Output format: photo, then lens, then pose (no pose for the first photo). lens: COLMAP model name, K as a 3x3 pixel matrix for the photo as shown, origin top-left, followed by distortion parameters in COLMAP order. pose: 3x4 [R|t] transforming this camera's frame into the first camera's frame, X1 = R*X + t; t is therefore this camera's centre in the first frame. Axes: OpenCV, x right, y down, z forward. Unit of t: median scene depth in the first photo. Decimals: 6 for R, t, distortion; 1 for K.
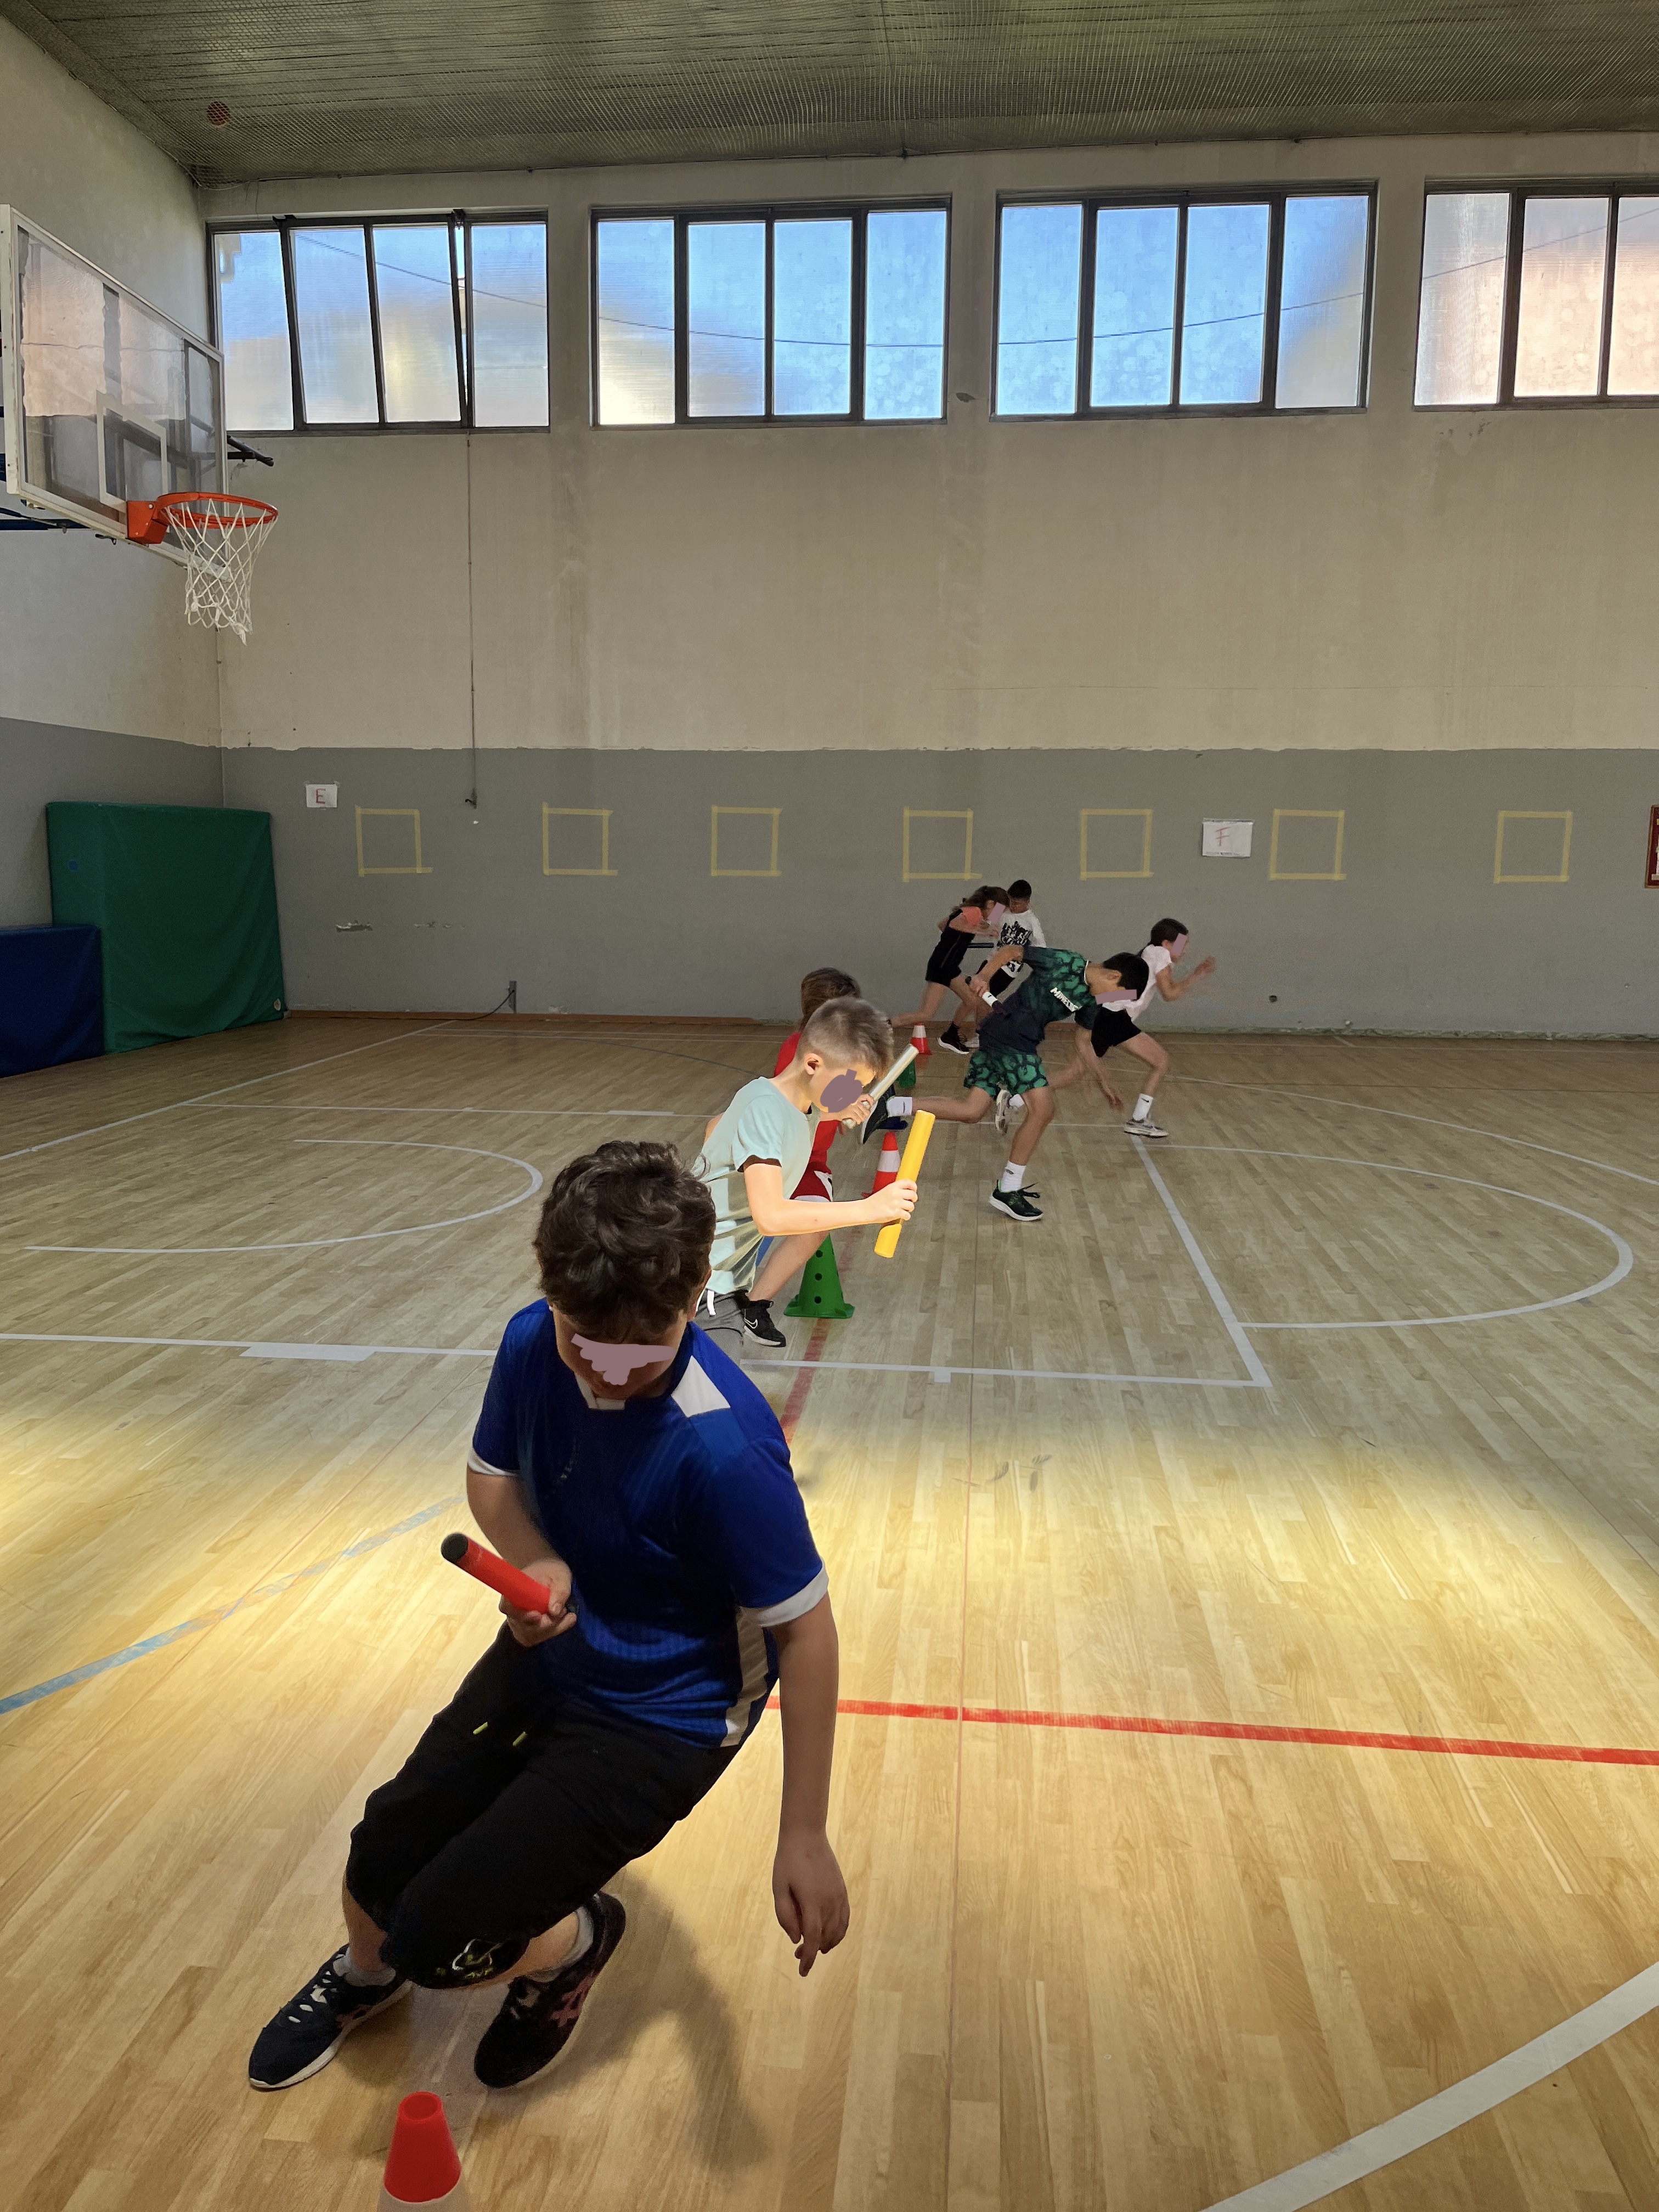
lens RADIAL K [[1651.0, 0, 832.1], [0, 1651.0, 1114.8], [0, 0, 1]] dist [0.057131, -0.073129]
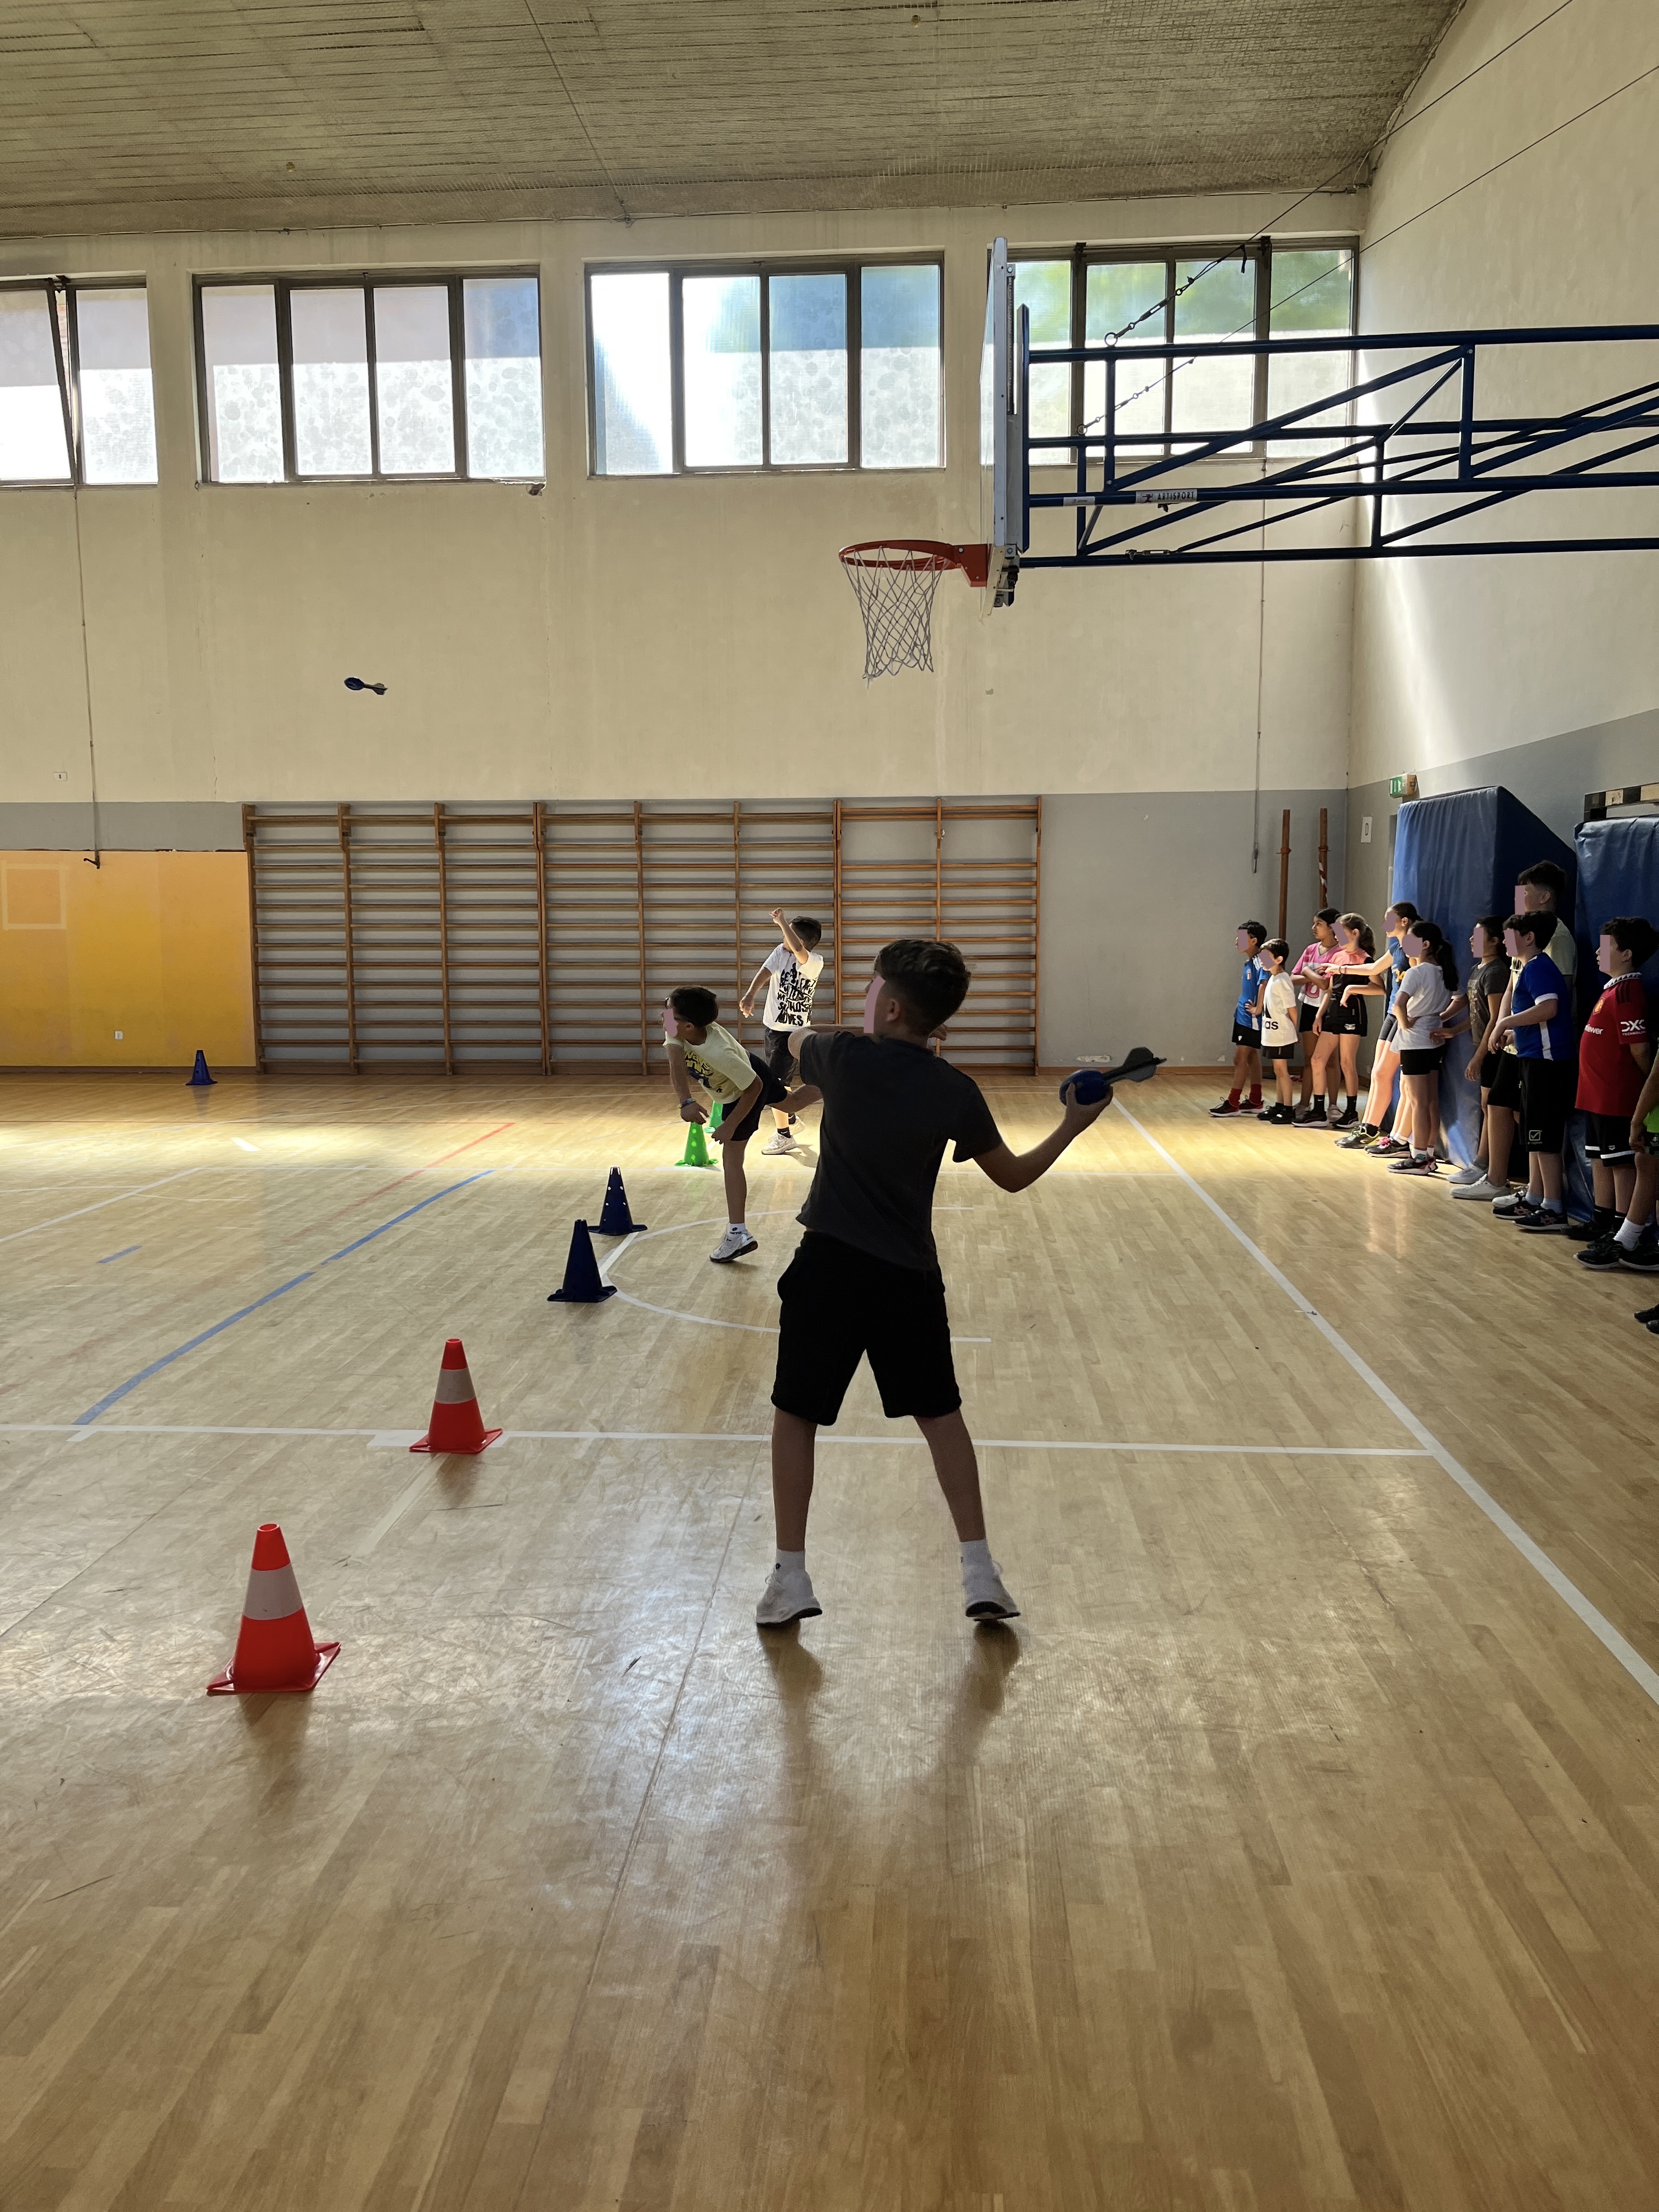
lens RADIAL K [[1651.0, 0, 818.2], [0, 1651.0, 1099.6], [0, 0, 1]] dist [0.057131, -0.073129]
pose [[0.999780, -0.010500, 0.018145, 0.217935], [0.011114, 0.999358, -0.034064, 0.000884], [-0.017775, 0.034258, 0.999255, -0.013016]]
